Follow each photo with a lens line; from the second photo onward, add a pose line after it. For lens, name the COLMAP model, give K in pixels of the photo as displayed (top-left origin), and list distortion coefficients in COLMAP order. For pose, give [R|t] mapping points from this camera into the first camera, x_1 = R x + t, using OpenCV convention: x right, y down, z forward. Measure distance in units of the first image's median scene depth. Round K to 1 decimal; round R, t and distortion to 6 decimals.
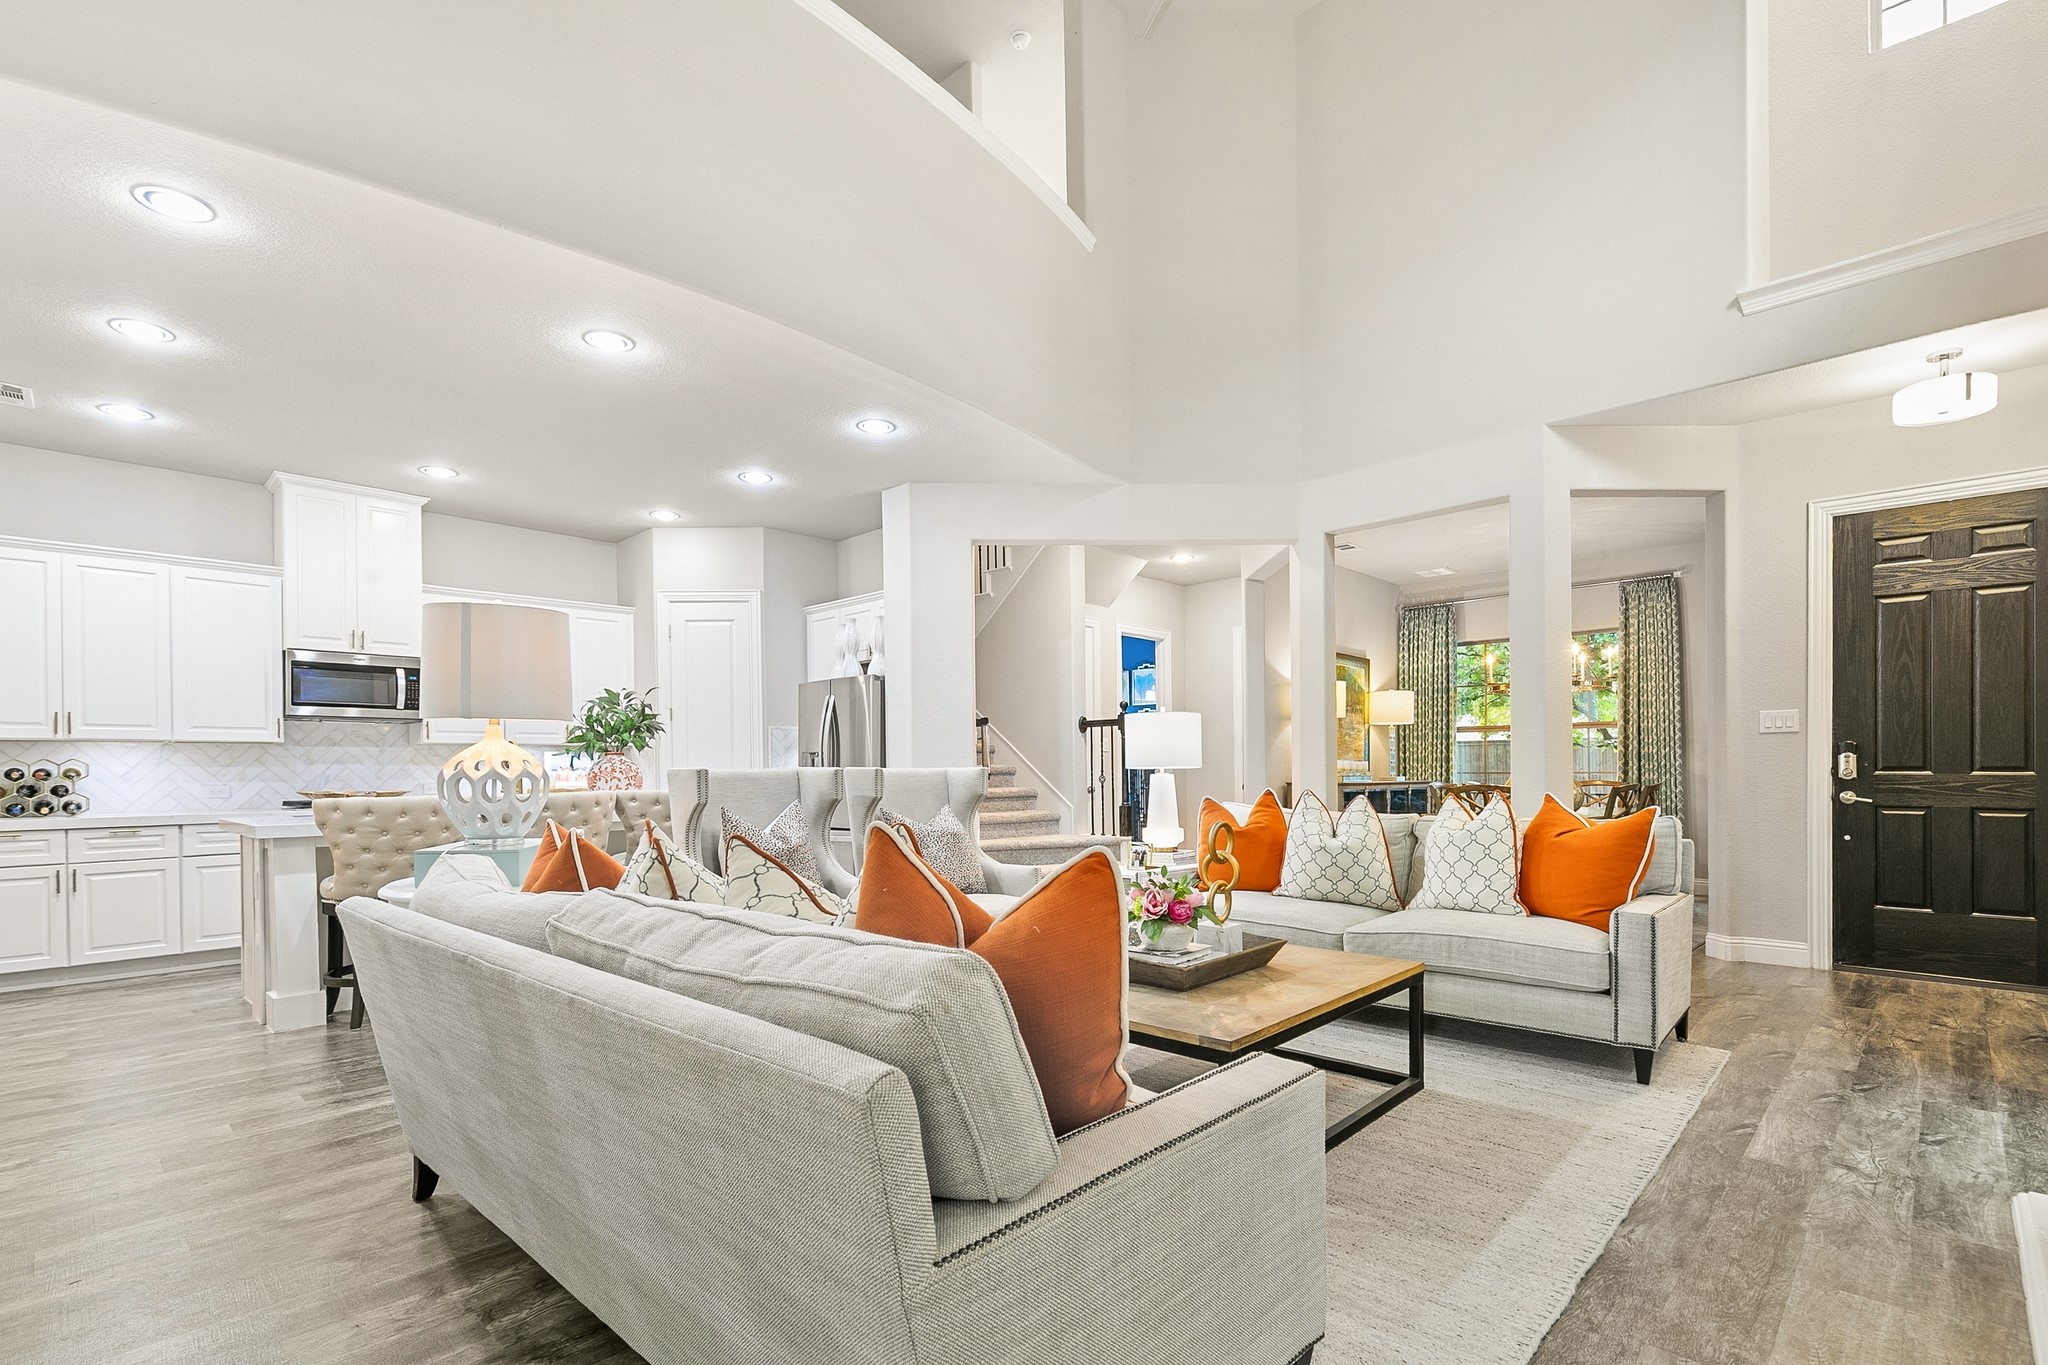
lens RADIAL K [[932.1, 0, 1025.5], [0, 932.1, 771.2], [0, 0, 1]] dist [0.013282, -0.002830]
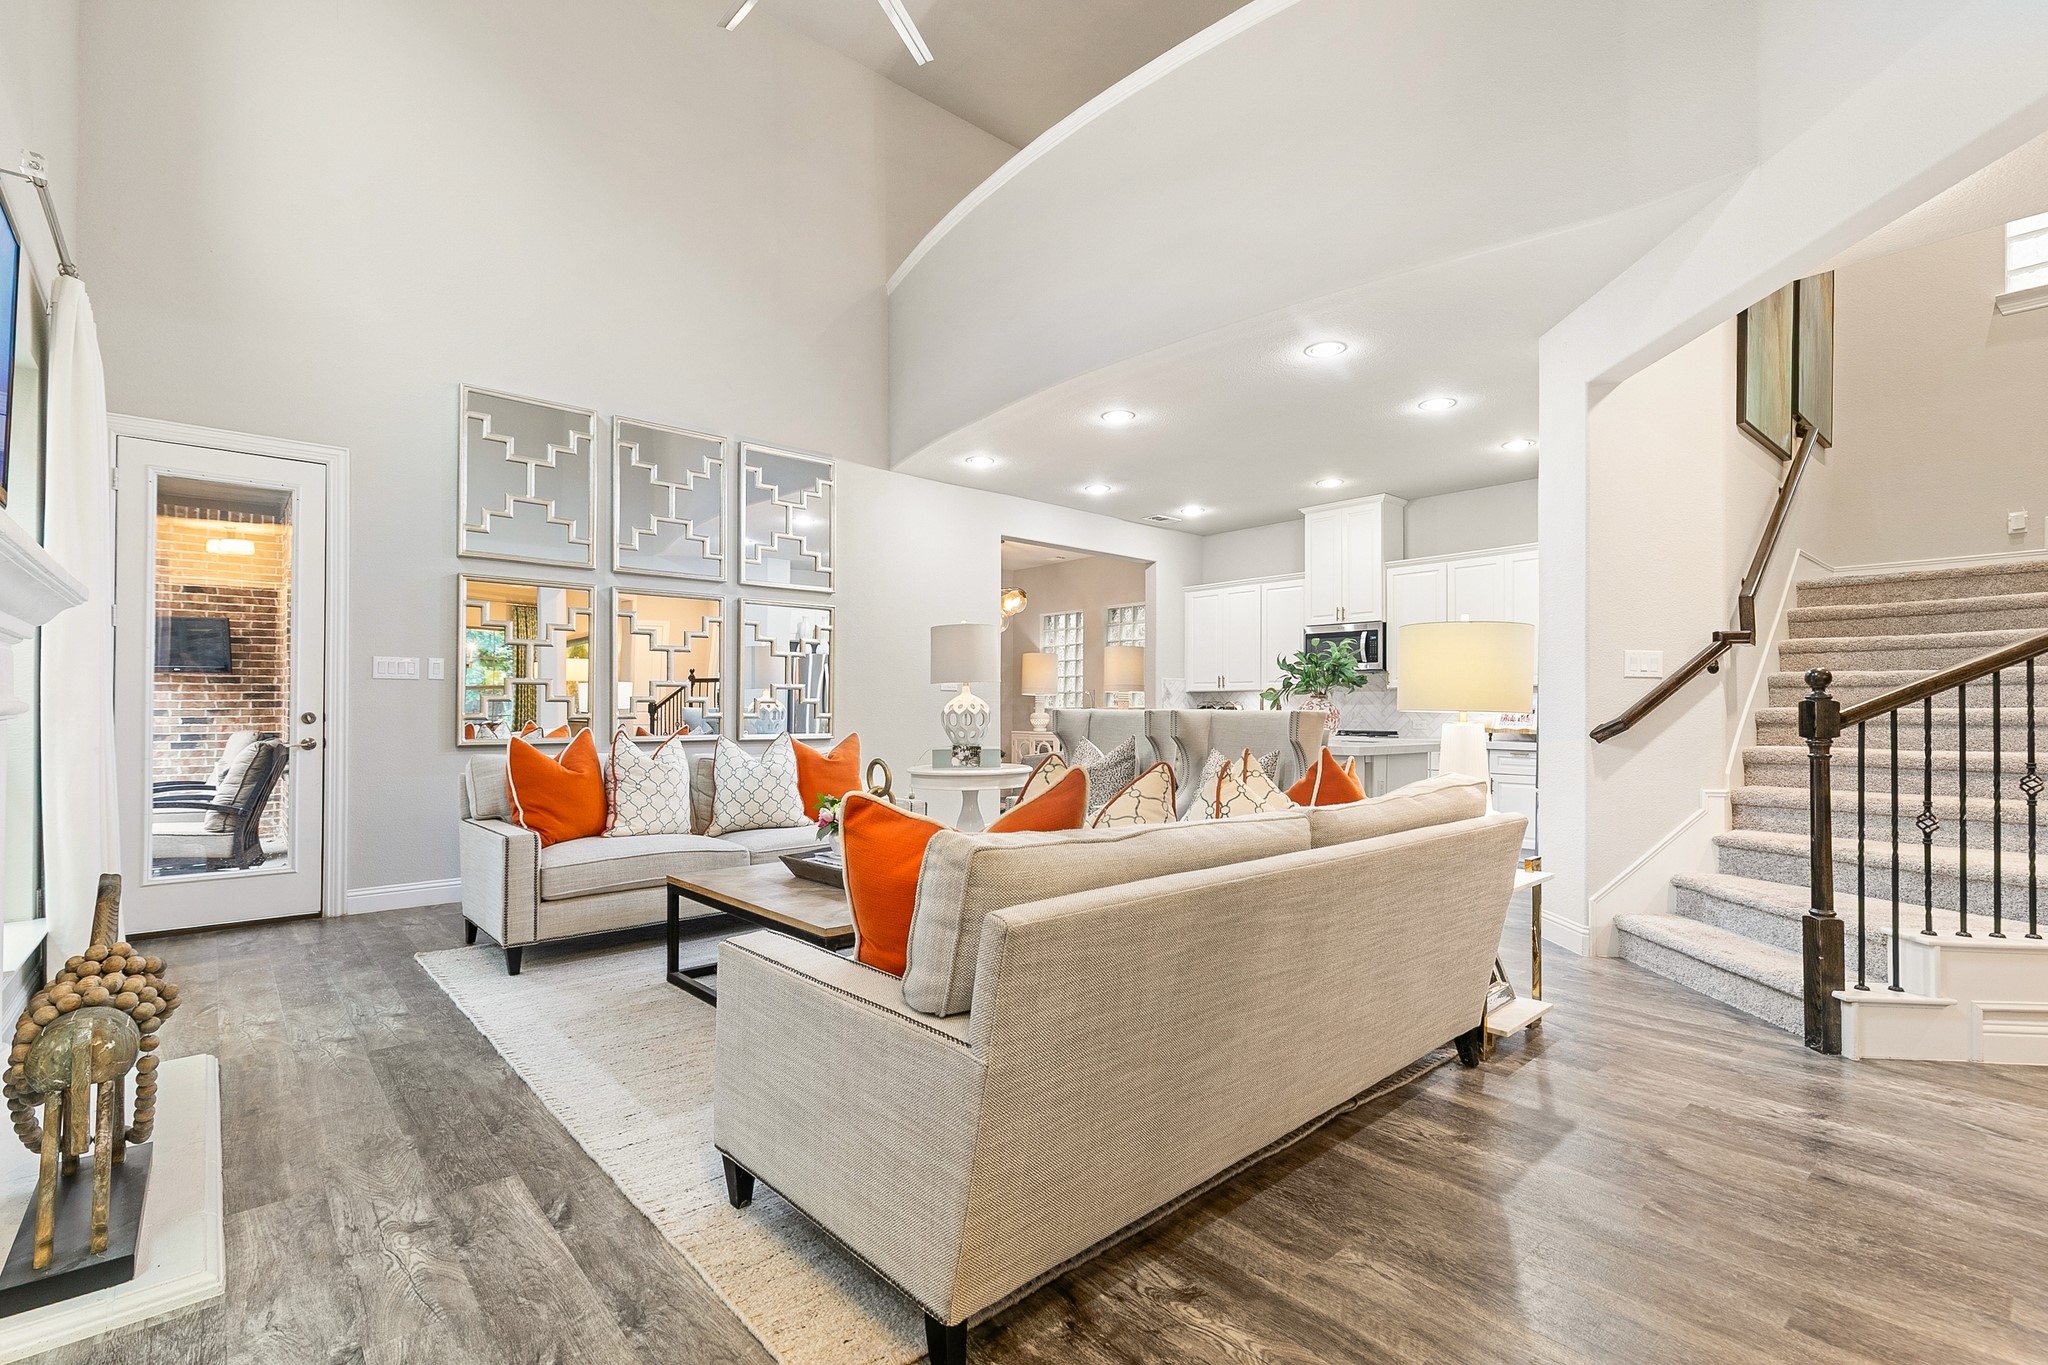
lens RADIAL K [[932.1, 0, 1027.8], [0, 932.1, 698.5], [0, 0, 1]] dist [0.013282, -0.002830]
pose [[-0.077760, -0.006489, -0.996951, 0.770846], [-0.005342, 0.999967, -0.006092, -0.006887], [0.996958, 0.004852, -0.077792, 0.746805]]
